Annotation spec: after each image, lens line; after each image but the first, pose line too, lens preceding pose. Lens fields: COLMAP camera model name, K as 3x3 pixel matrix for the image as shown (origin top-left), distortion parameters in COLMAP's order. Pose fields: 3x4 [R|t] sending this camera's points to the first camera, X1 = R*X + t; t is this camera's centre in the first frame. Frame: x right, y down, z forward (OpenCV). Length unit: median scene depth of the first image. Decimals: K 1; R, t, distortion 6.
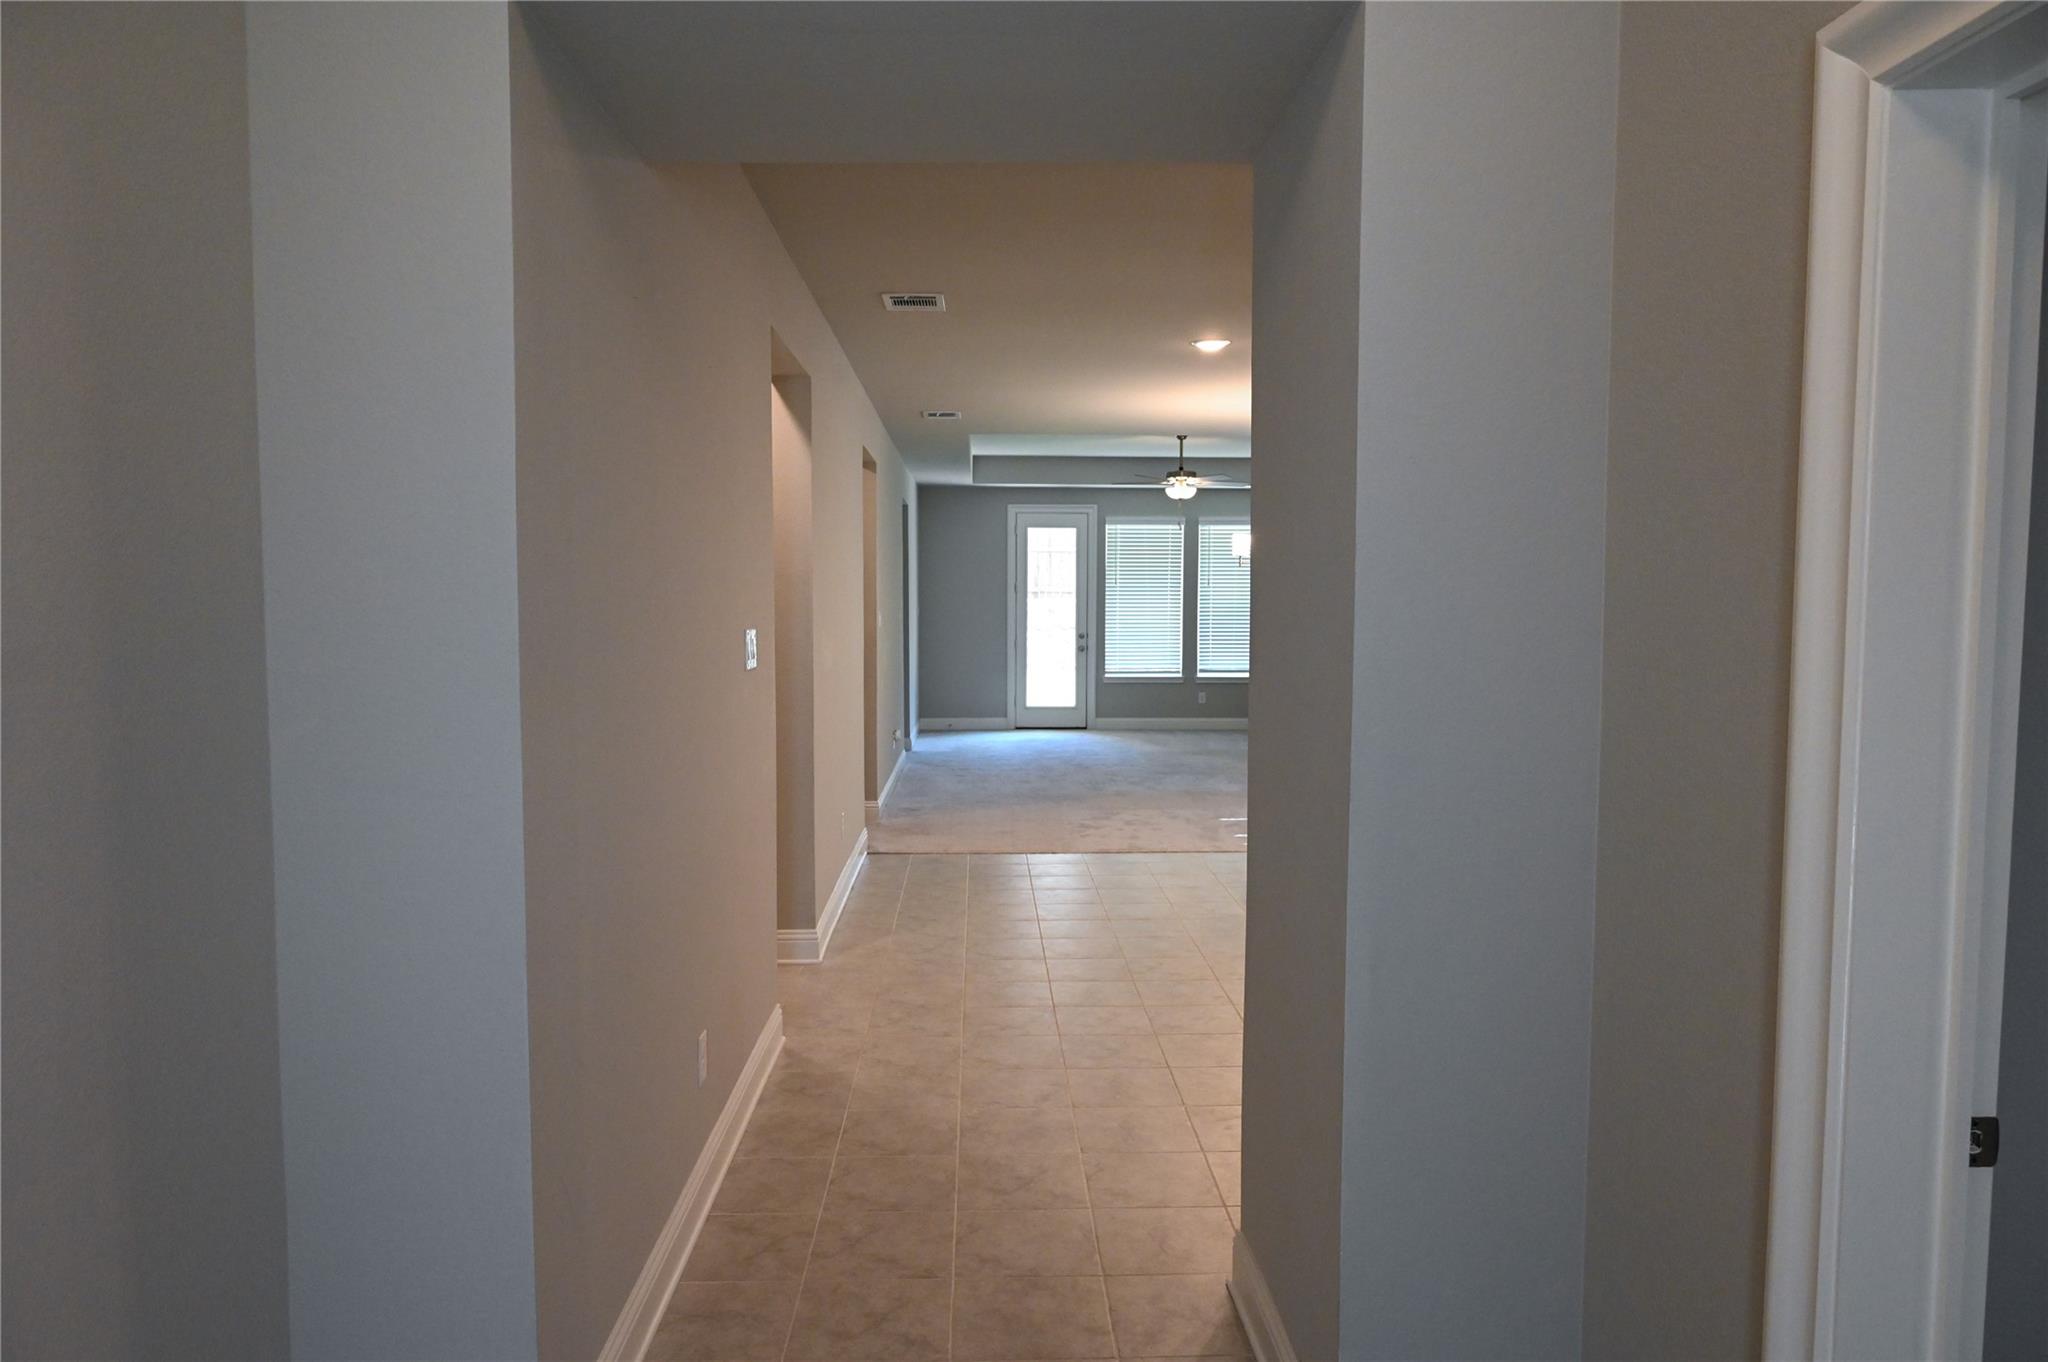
lens RADIAL K [[1374.8, 0, 1024.0], [0, 1374.8, 681.0], [0, 0, 1]] dist [-0.001316, 0.000442]
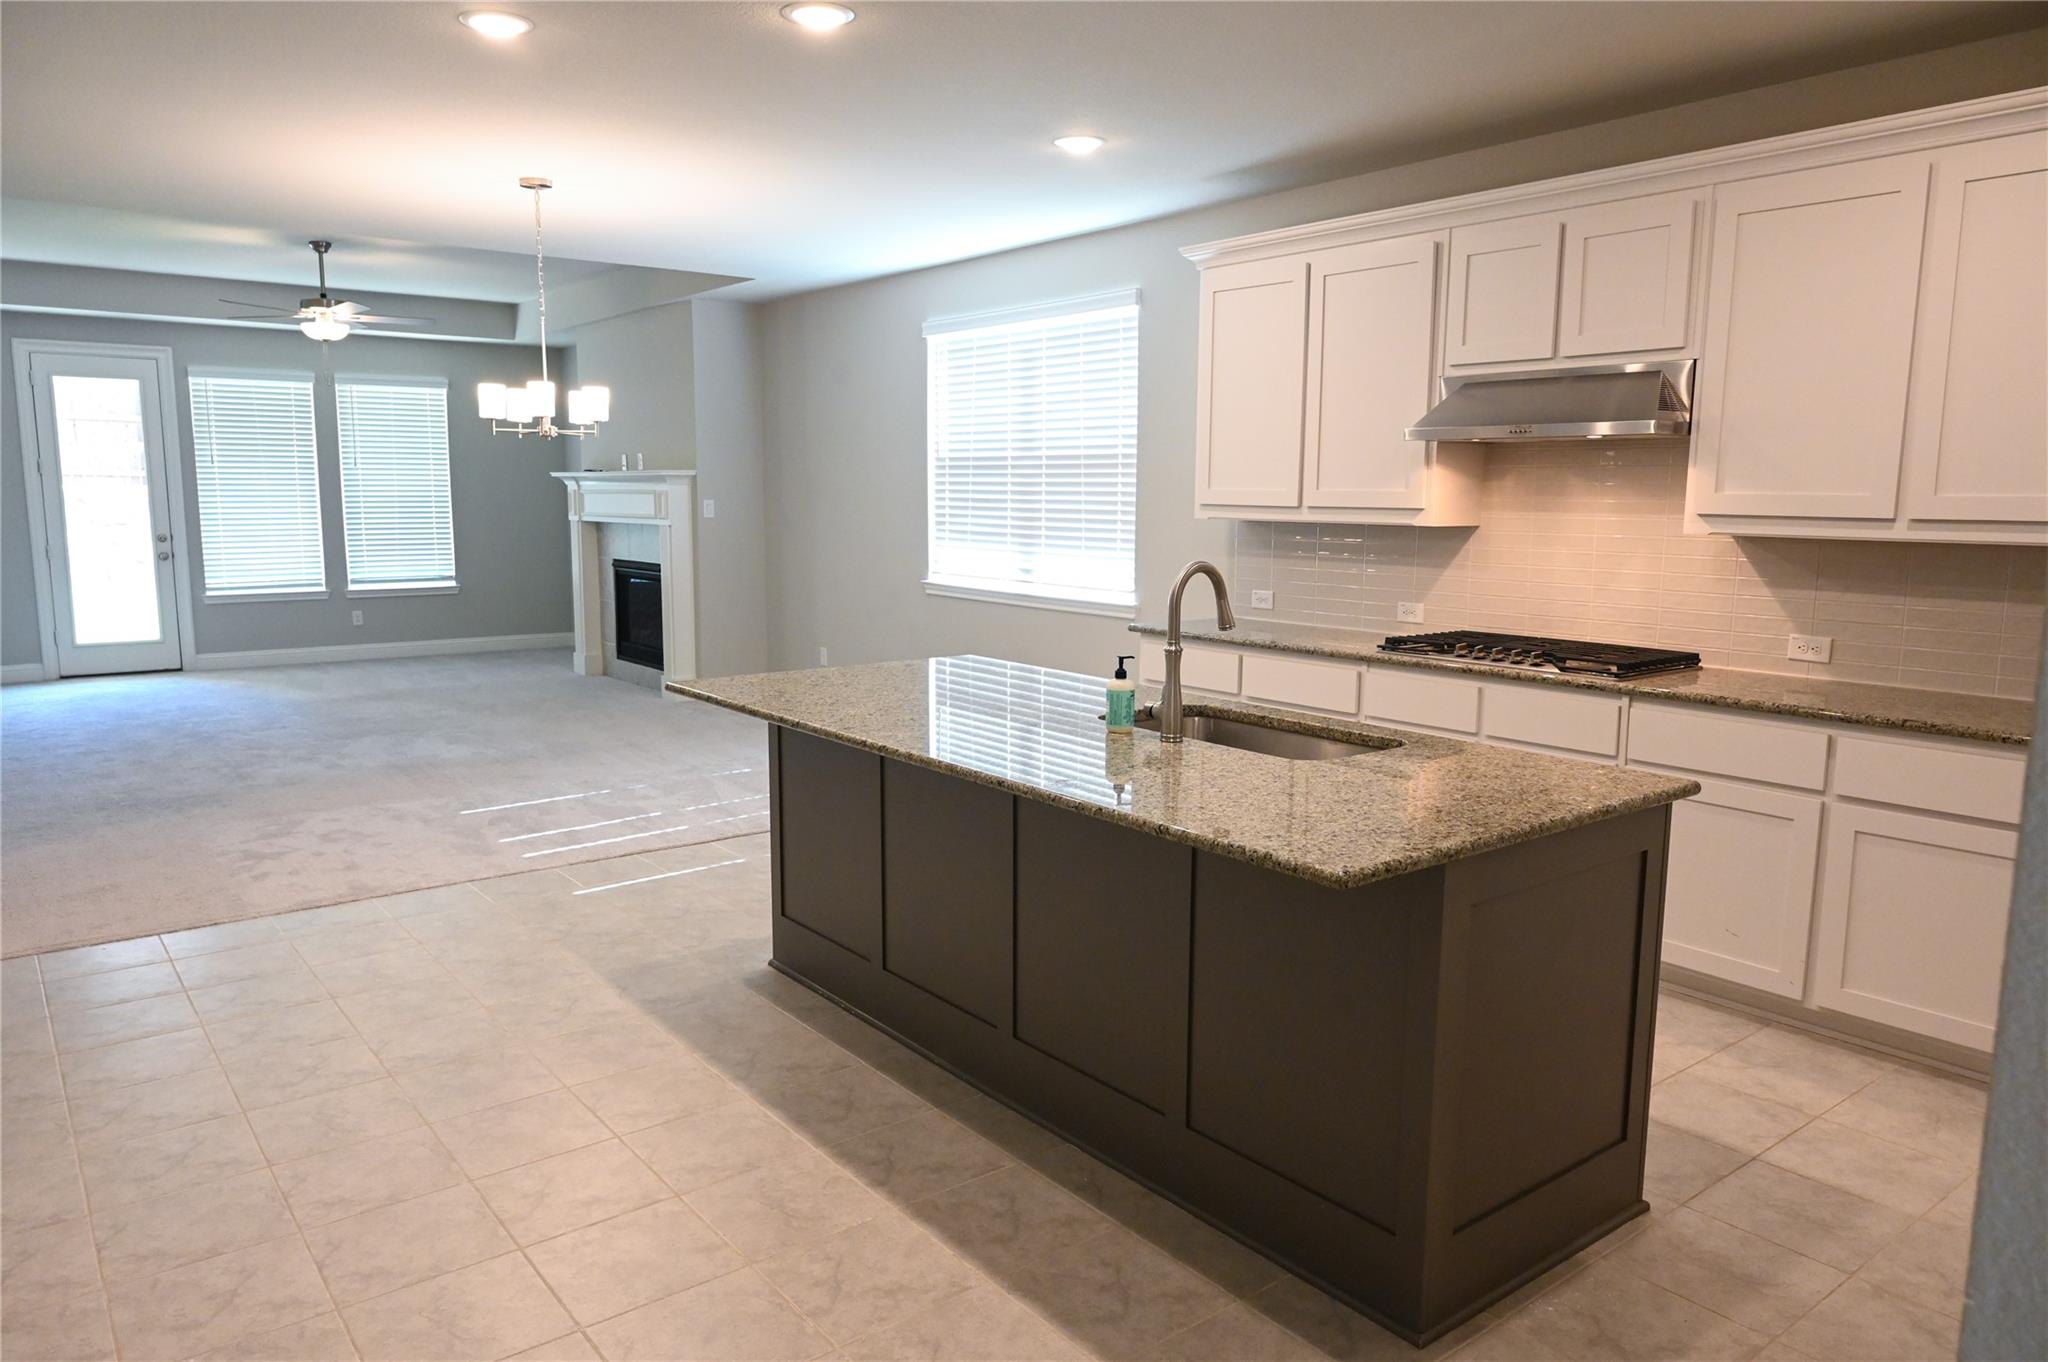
lens RADIAL K [[1374.8, 0, 1024.0], [0, 1374.8, 681.0], [0, 0, 1]] dist [-0.001316, 0.000442]
pose [[0.807929, -0.080051, 0.583817, -0.018063], [0.032581, 0.995283, 0.091382, -0.010459], [-0.588378, -0.054809, 0.806726, 0.184870]]
